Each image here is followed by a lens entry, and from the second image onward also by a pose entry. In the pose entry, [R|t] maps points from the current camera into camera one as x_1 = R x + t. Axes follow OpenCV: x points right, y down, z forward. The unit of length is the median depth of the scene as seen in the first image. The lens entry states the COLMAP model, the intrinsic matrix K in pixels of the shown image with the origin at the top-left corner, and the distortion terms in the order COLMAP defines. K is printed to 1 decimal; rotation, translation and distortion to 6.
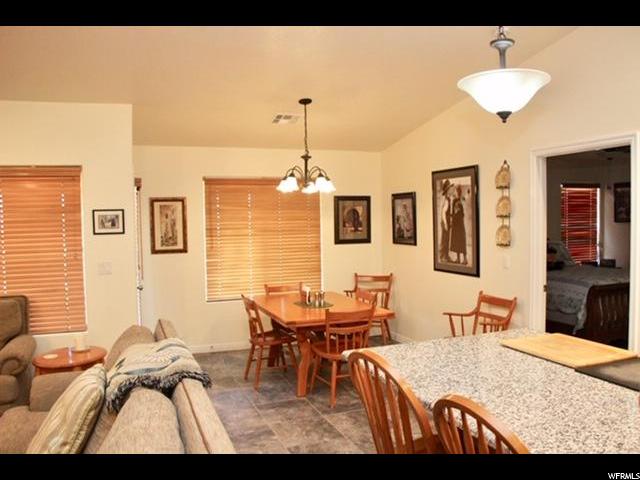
lens RADIAL K [[540.1, 0, 320.0], [0, 540.1, 240.0], [0, 0, 1]] dist [-0.178801, 0.125233]
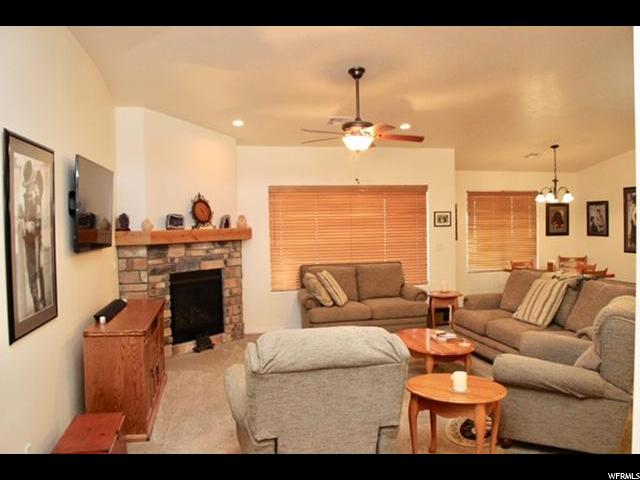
lens RADIAL K [[540.1, 0, 320.0], [0, 540.1, 240.0], [0, 0, 1]] dist [-0.178801, 0.125233]
pose [[0.986602, 0.005146, -0.163065, -0.367426], [-0.005908, 0.999974, -0.004184, 0.030185], [0.163040, 0.005091, 0.986606, -0.538460]]
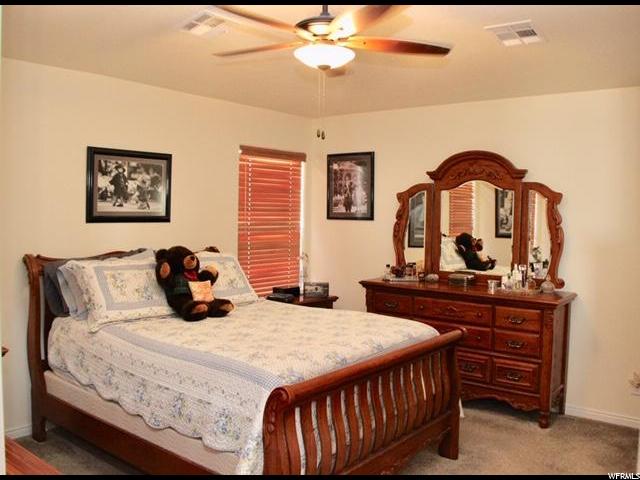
lens RADIAL K [[540.1, 0, 320.0], [0, 540.1, 240.0], [0, 0, 1]] dist [-0.178801, 0.125233]
pose [[0.872169, 0.002038, 0.489200, 0.282525], [-0.003828, 0.999989, 0.002660, -0.013101], [-0.489189, -0.004193, 0.872168, 0.503738]]
